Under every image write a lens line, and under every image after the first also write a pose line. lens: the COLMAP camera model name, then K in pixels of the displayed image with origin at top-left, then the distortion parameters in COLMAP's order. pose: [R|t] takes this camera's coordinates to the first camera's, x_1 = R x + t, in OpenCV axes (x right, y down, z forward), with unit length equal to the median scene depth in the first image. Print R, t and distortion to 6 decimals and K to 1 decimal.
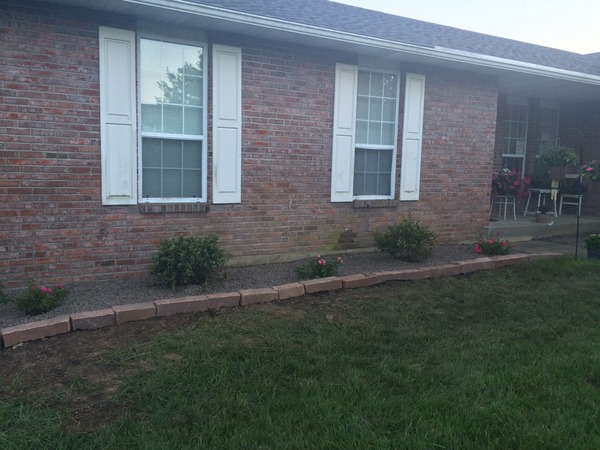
lens RADIAL K [[509.0, 0, 301.9], [0, 509.0, 220.4], [0, 0, 1]] dist [0.086663, -0.123003]
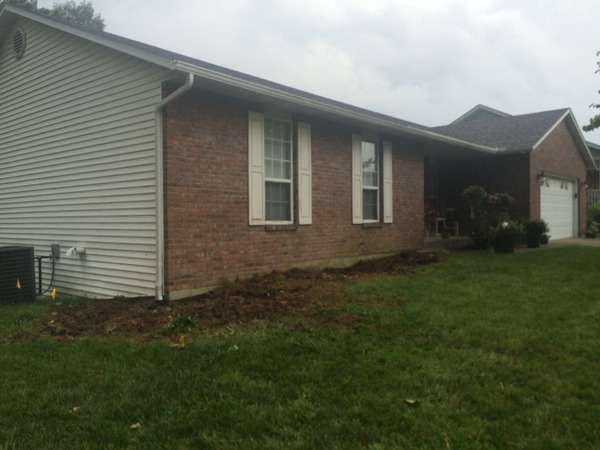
lens RADIAL K [[509.0, 0, 301.9], [0, 509.0, 220.4], [0, 0, 1]] dist [0.086663, -0.123003]
pose [[0.941264, -0.034082, 0.335946, -0.664066], [0.069388, 0.993184, -0.093654, 0.095051], [-0.330464, 0.111464, 0.937213, -0.403690]]
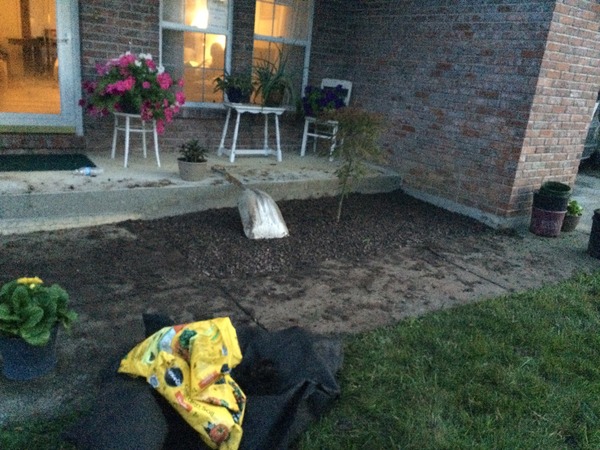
lens RADIAL K [[511.2, 0, 300.0], [0, 511.2, 225.0], [0, 0, 1]] dist [0.101990, -0.117371]
pose [[0.994182, 0.042636, 0.098914, 0.812018], [-0.061382, 0.978878, 0.195012, -0.080390], [-0.088511, -0.199949, 0.975800, 0.831105]]
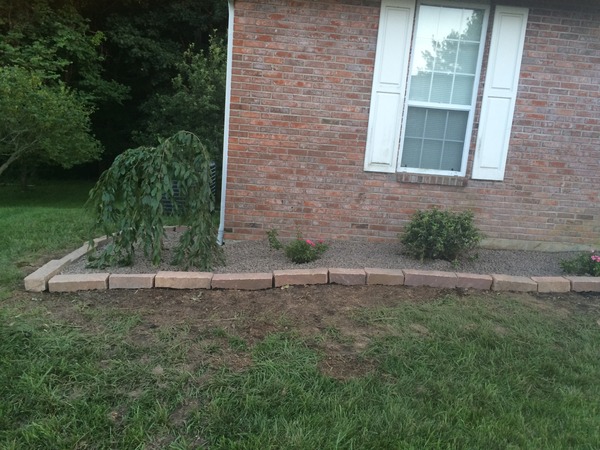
lens RADIAL K [[509.0, 0, 301.9], [0, 509.0, 220.4], [0, 0, 1]] dist [0.086663, -0.123003]
pose [[0.889186, 0.127085, -0.439542, -0.026178], [-0.103976, 0.991643, 0.076370, 0.003821], [0.445574, -0.022206, 0.894970, 0.007092]]
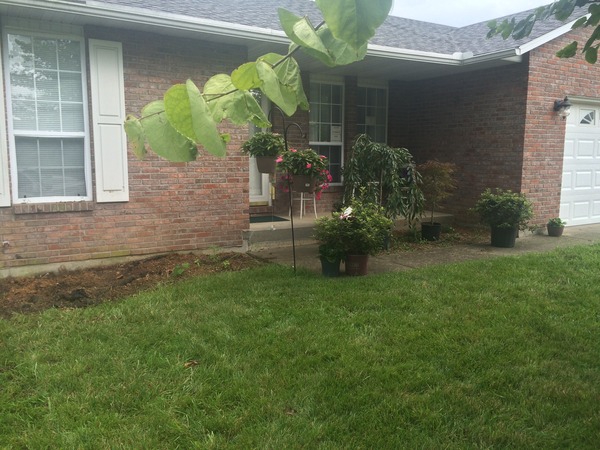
lens RADIAL K [[509.0, 0, 301.9], [0, 509.0, 220.4], [0, 0, 1]] dist [0.086663, -0.123003]
pose [[0.999429, -0.023323, 0.024449, 0.600868], [0.022885, 0.999576, 0.018017, -0.022570], [-0.024859, -0.017447, 0.999539, 0.245242]]
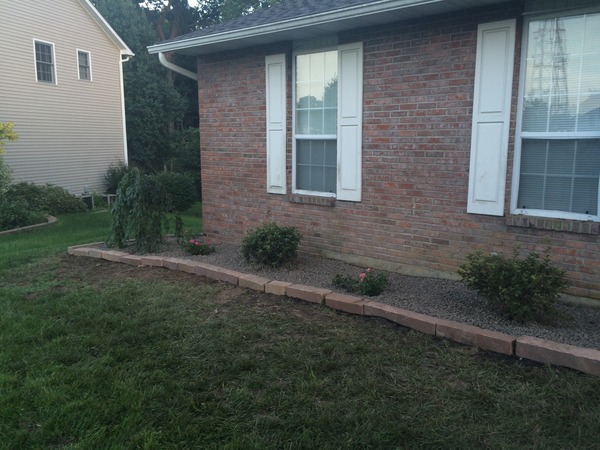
lens RADIAL K [[509.0, 0, 301.9], [0, 509.0, 220.4], [0, 0, 1]] dist [0.086663, -0.123003]
pose [[0.314499, 0.122901, -0.941268, 0.786653], [-0.096342, 0.990596, 0.097152, -0.084657], [0.944356, 0.060129, 0.323381, 0.593404]]
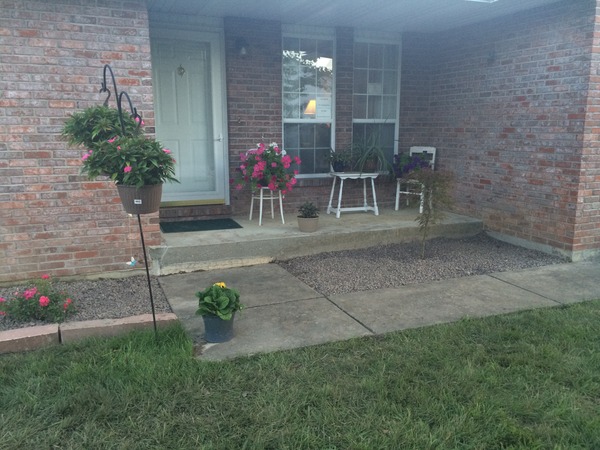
lens RADIAL K [[509.0, 0, 301.9], [0, 509.0, 220.4], [0, 0, 1]] dist [0.086663, -0.123003]
pose [[0.992692, -0.001199, -0.120668, 0.833461], [0.009628, 0.997550, 0.069298, -0.079163], [0.120290, -0.069953, 0.990271, 0.620071]]
